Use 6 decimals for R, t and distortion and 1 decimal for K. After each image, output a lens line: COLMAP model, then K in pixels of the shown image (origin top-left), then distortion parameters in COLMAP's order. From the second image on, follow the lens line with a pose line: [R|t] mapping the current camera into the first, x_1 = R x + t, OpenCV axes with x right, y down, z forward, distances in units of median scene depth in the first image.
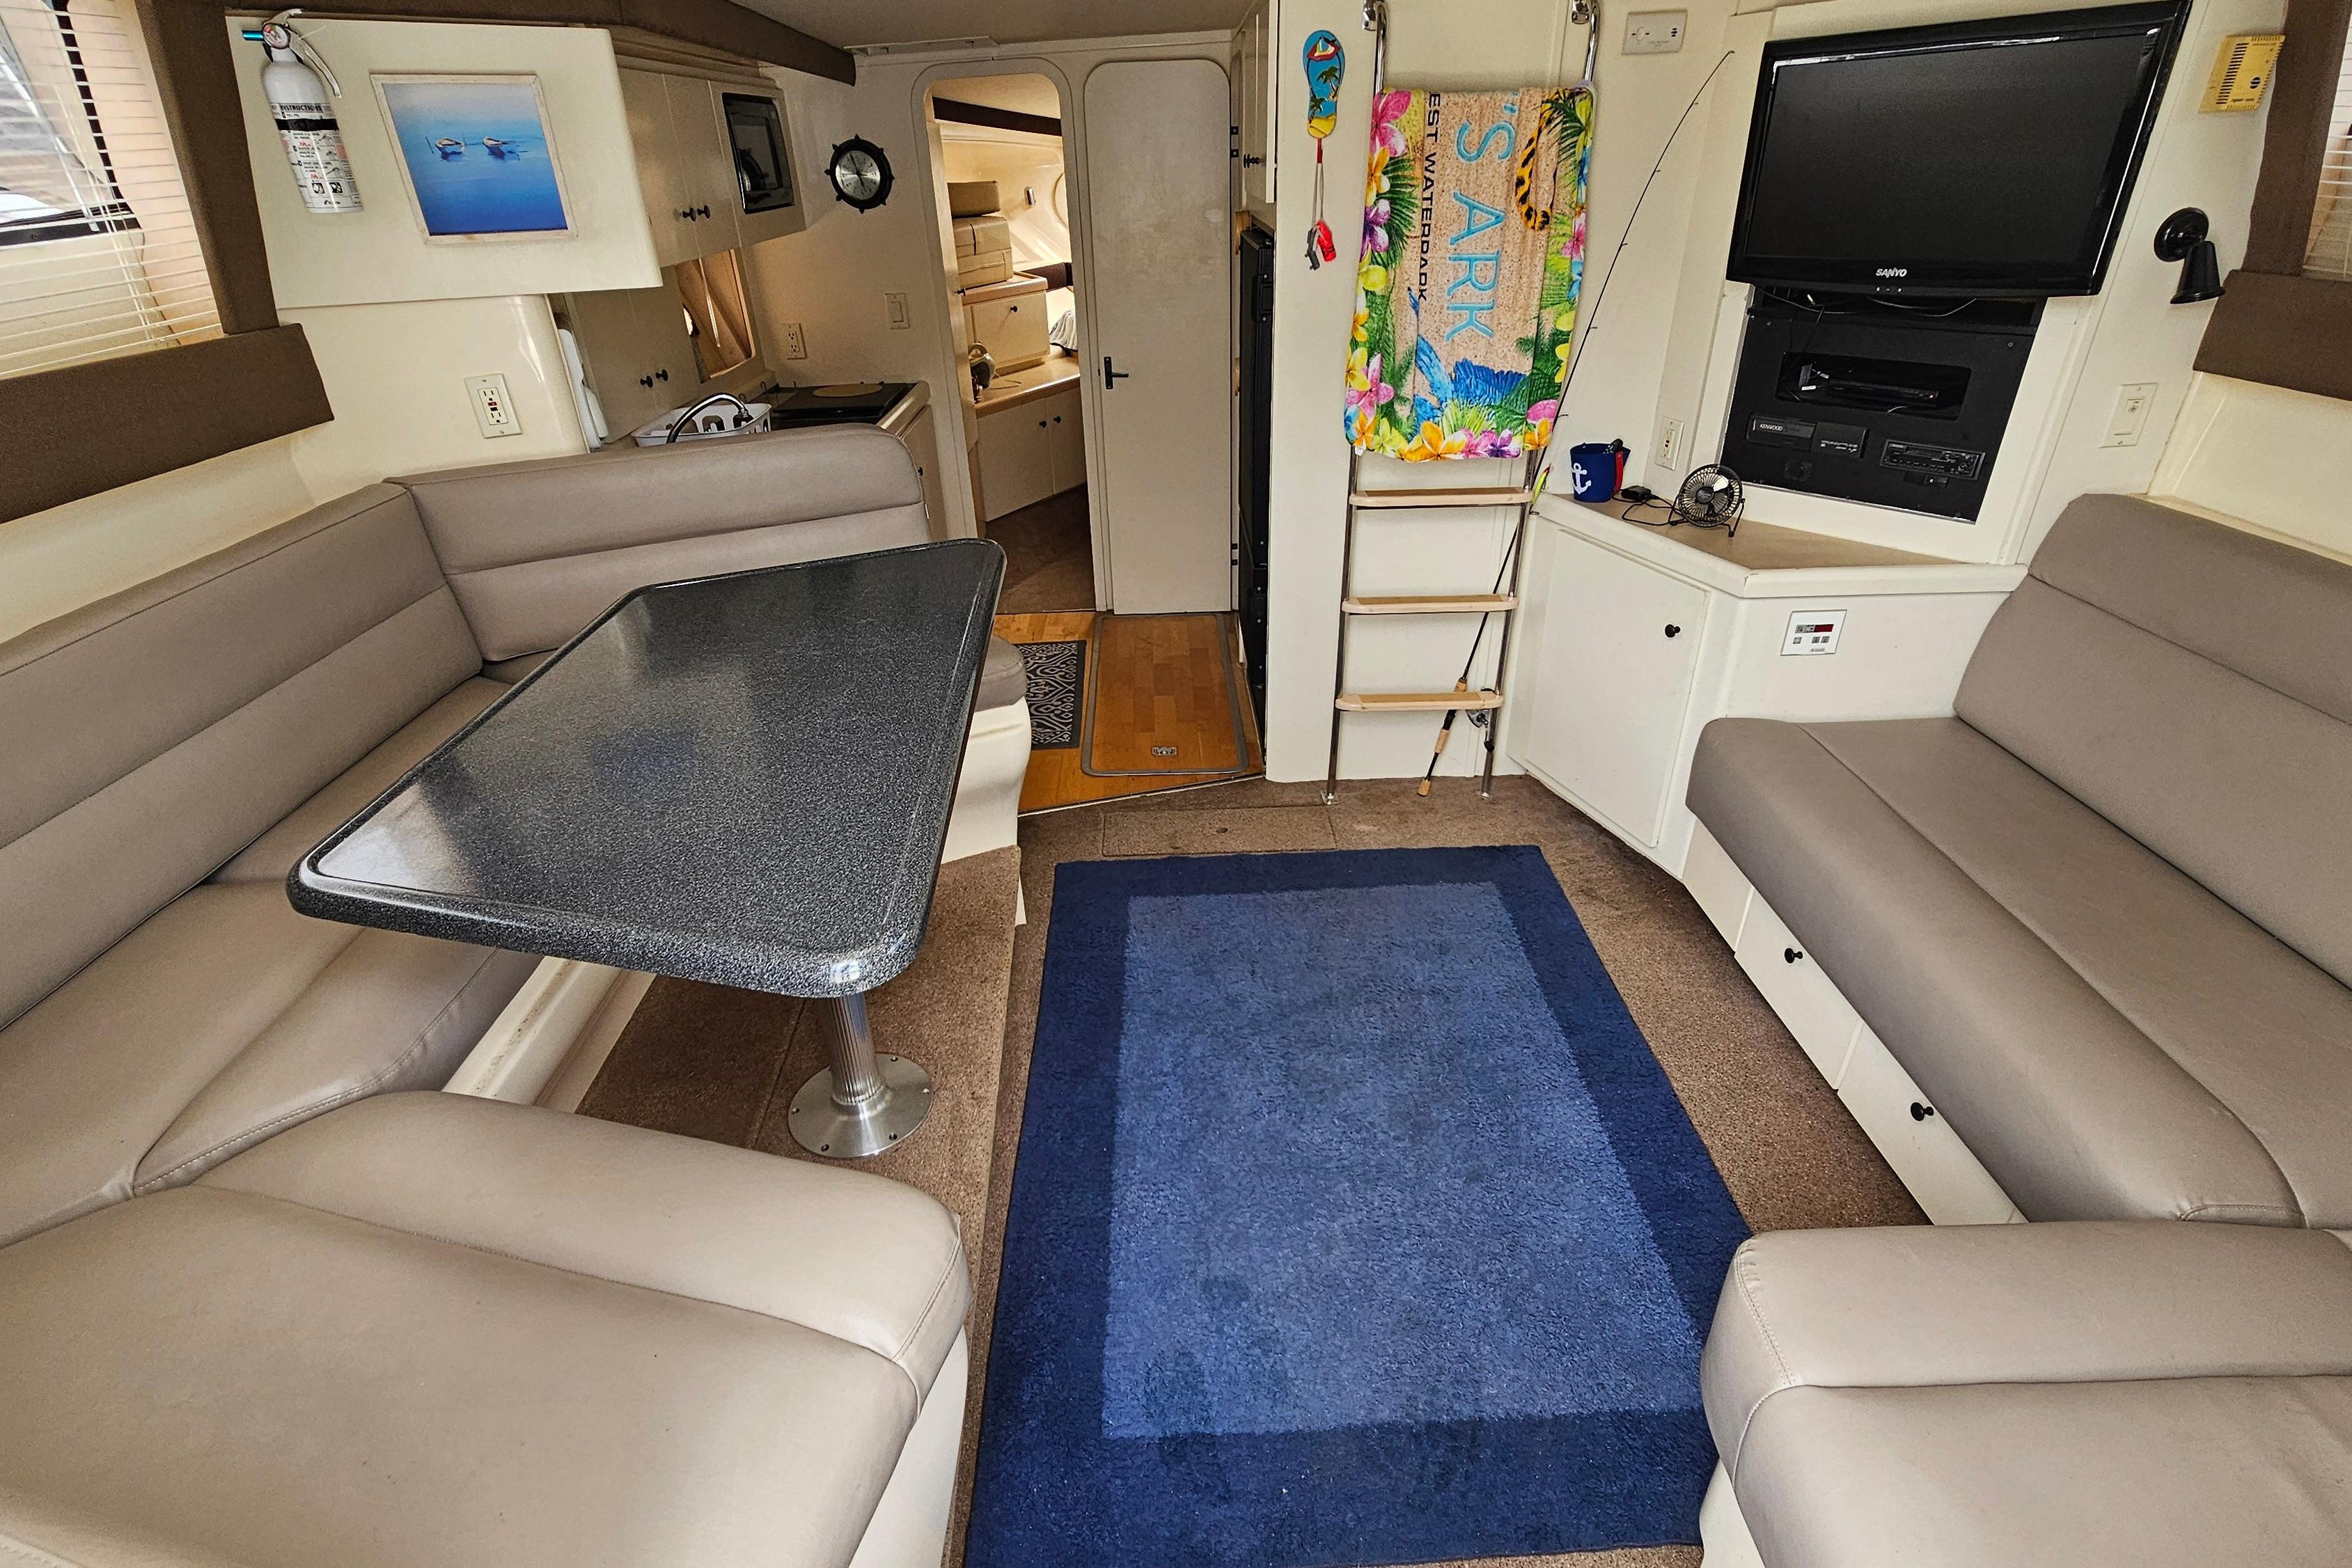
lens RADIAL K [[1123.1, 0, 1175.3], [0, 1123.1, 790.3], [0, 0, 1]] dist [0.003047, -0.001218]
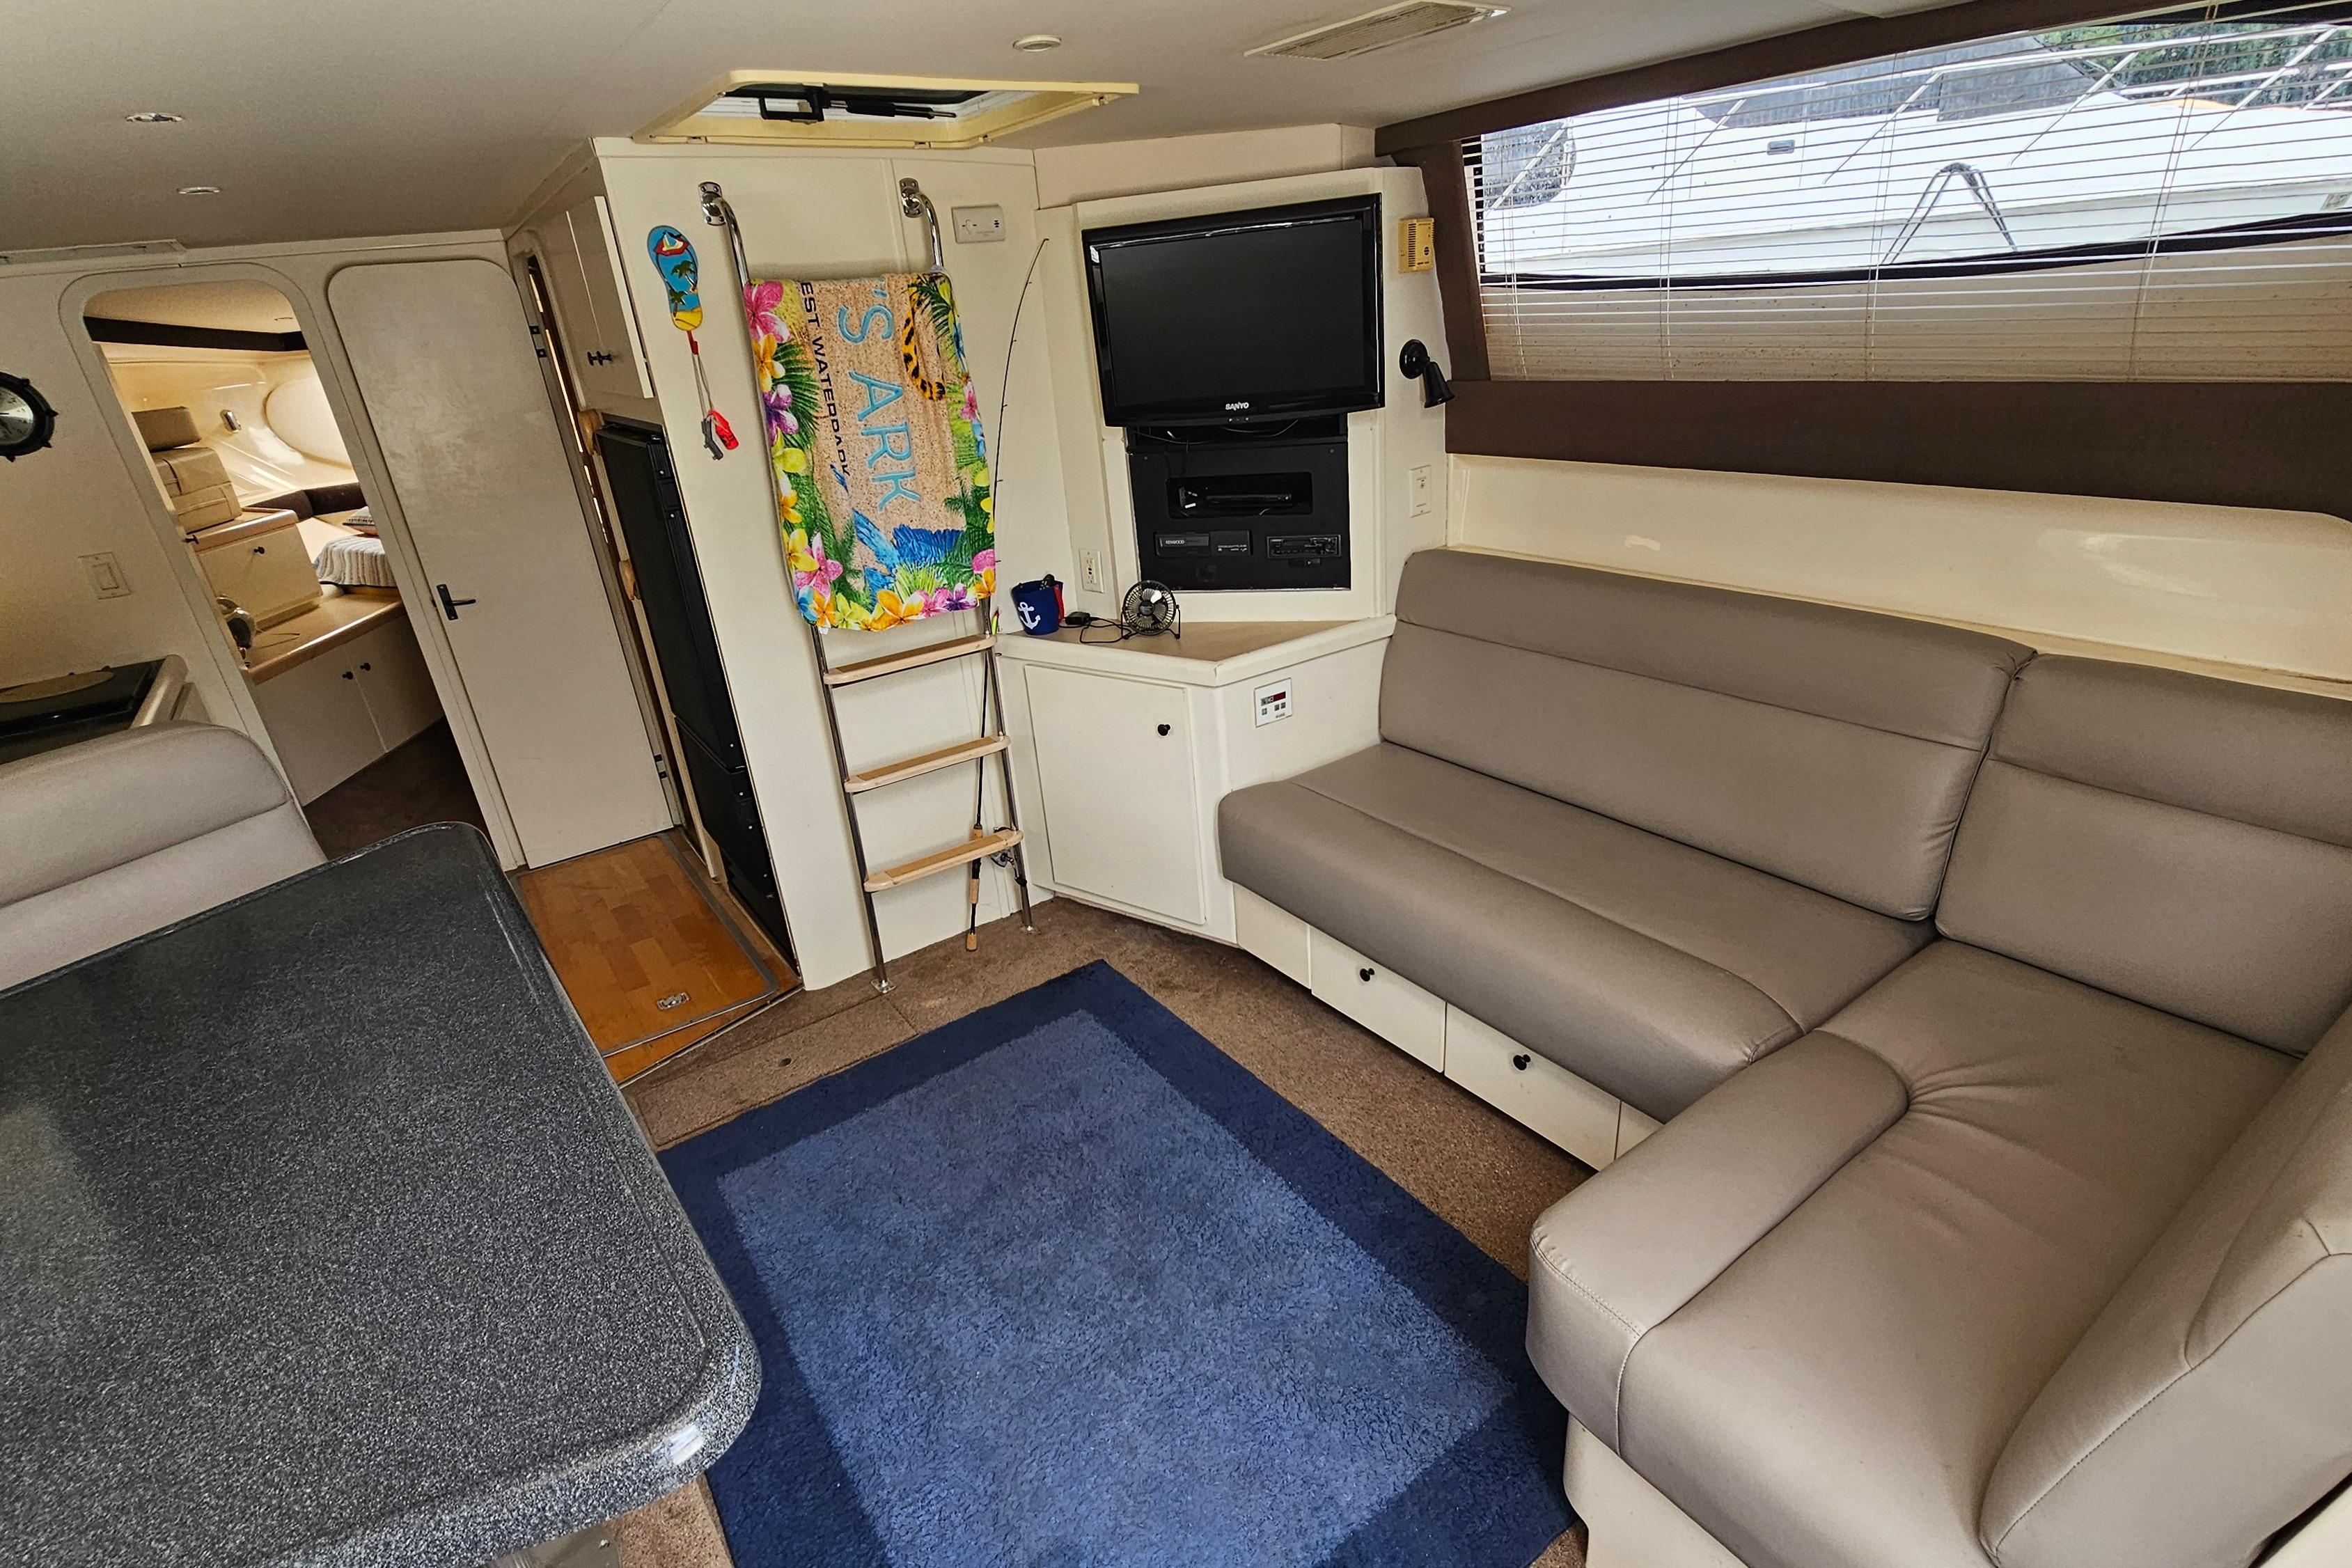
lens RADIAL K [[1123.1, 0, 1175.3], [0, 1123.1, 790.3], [0, 0, 1]] dist [0.003047, -0.001218]
pose [[0.828346, -0.261465, 0.495458, -0.104623], [0.323794, 0.945170, -0.042557, -0.036062], [-0.457165, 0.195678, 0.867589, 0.058338]]
